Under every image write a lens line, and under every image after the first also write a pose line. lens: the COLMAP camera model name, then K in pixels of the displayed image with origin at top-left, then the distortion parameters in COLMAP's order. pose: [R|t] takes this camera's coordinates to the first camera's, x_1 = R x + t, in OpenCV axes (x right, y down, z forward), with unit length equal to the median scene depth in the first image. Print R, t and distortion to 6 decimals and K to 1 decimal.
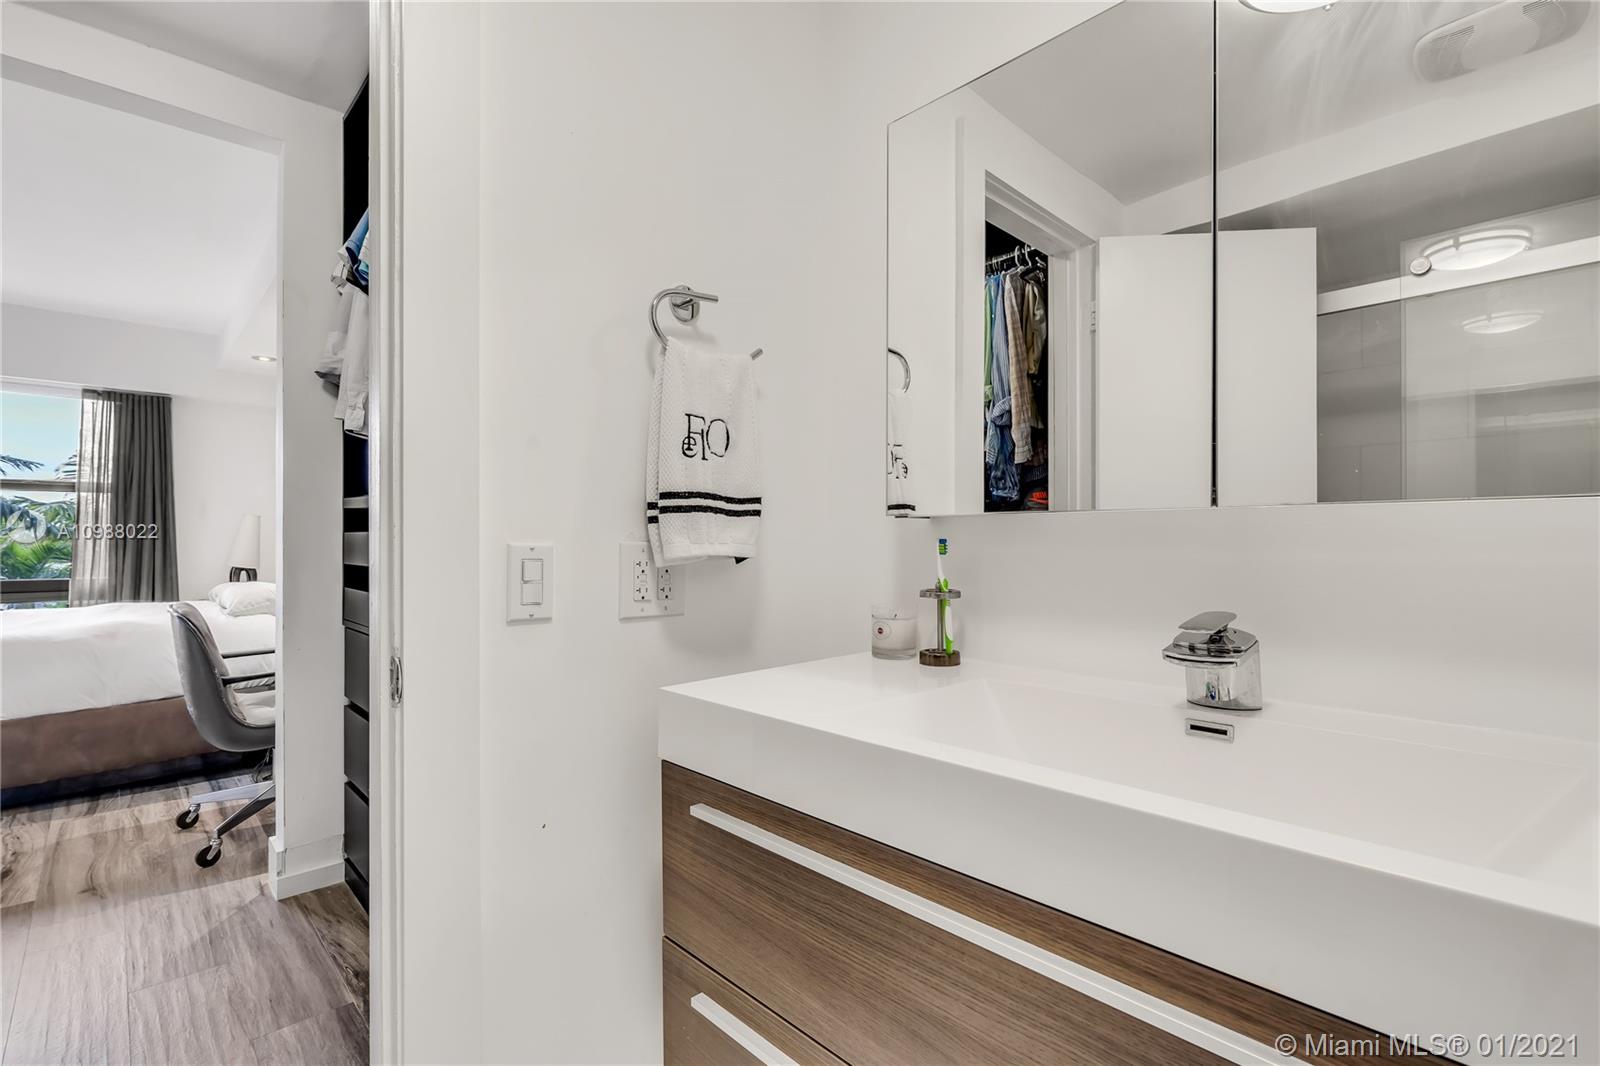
lens RADIAL K [[735.2, 0, 797.6], [0, 735.2, 538.1], [0, 0, 1]] dist [-0.004336, 0.000139]
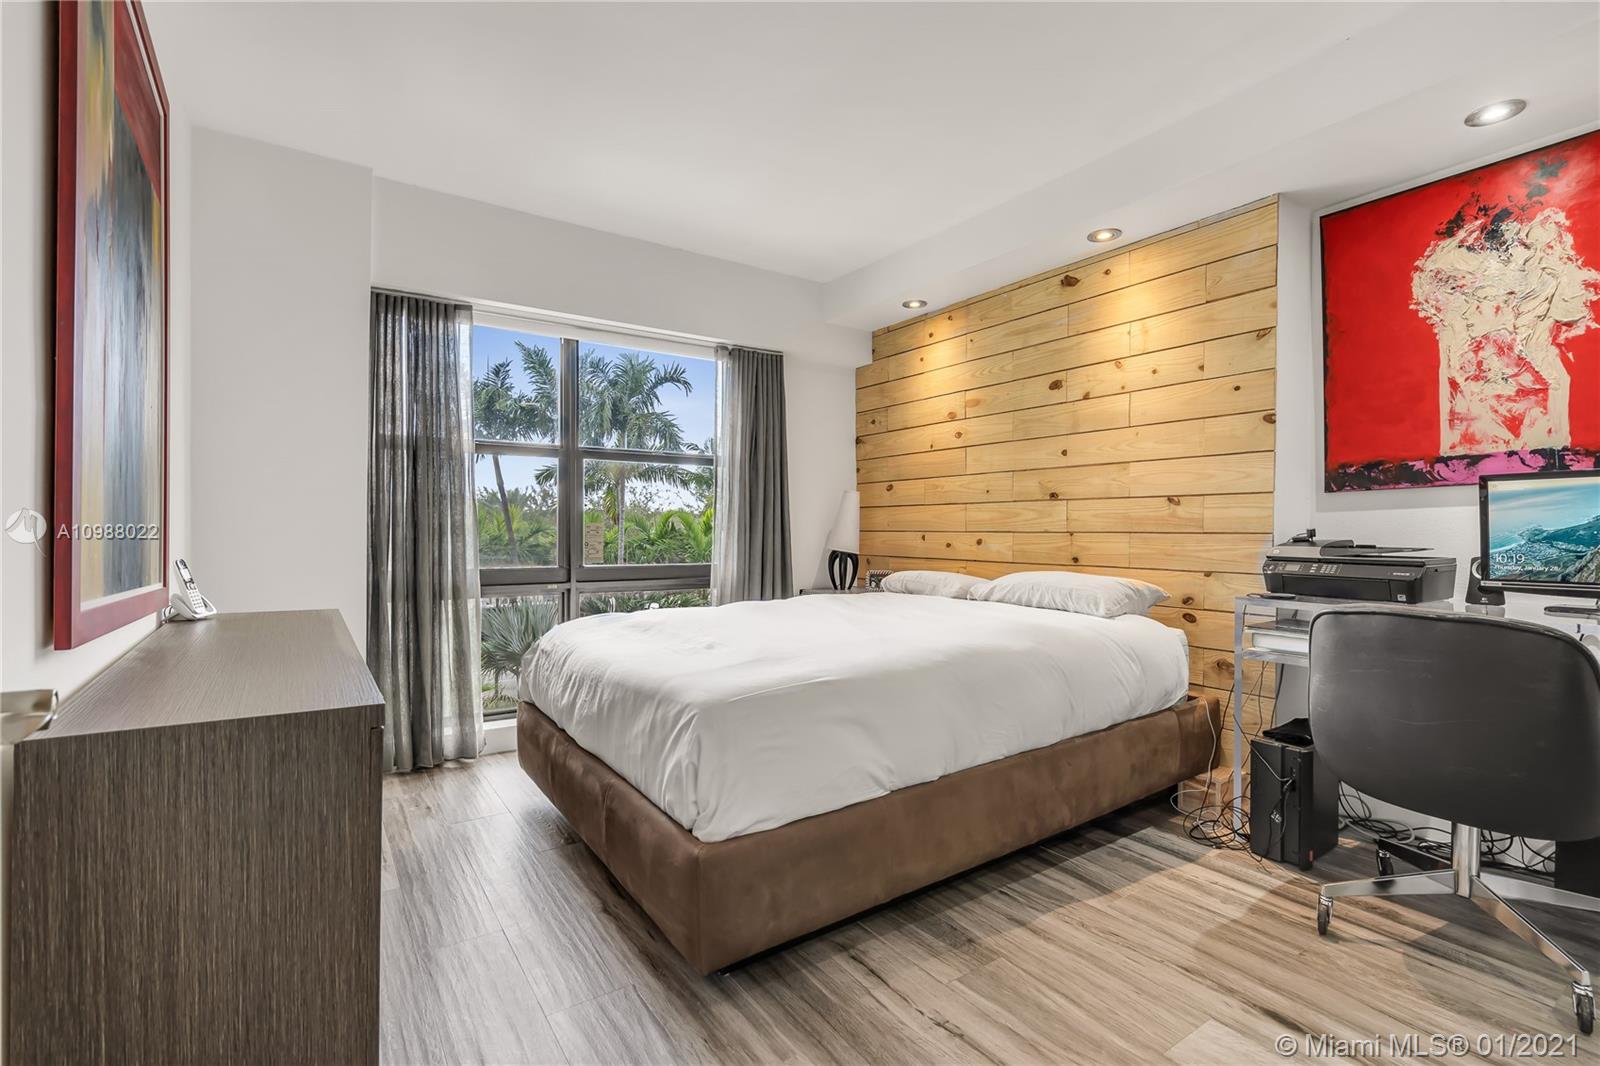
lens RADIAL K [[735.2, 0, 797.6], [0, 735.2, 538.1], [0, 0, 1]] dist [-0.004336, 0.000139]
pose [[0.988121, 0.000926, -0.153676, -1.102034], [0.000892, 0.999930, 0.011759, 0.019165], [0.153676, -0.011757, 0.988051, 0.229971]]
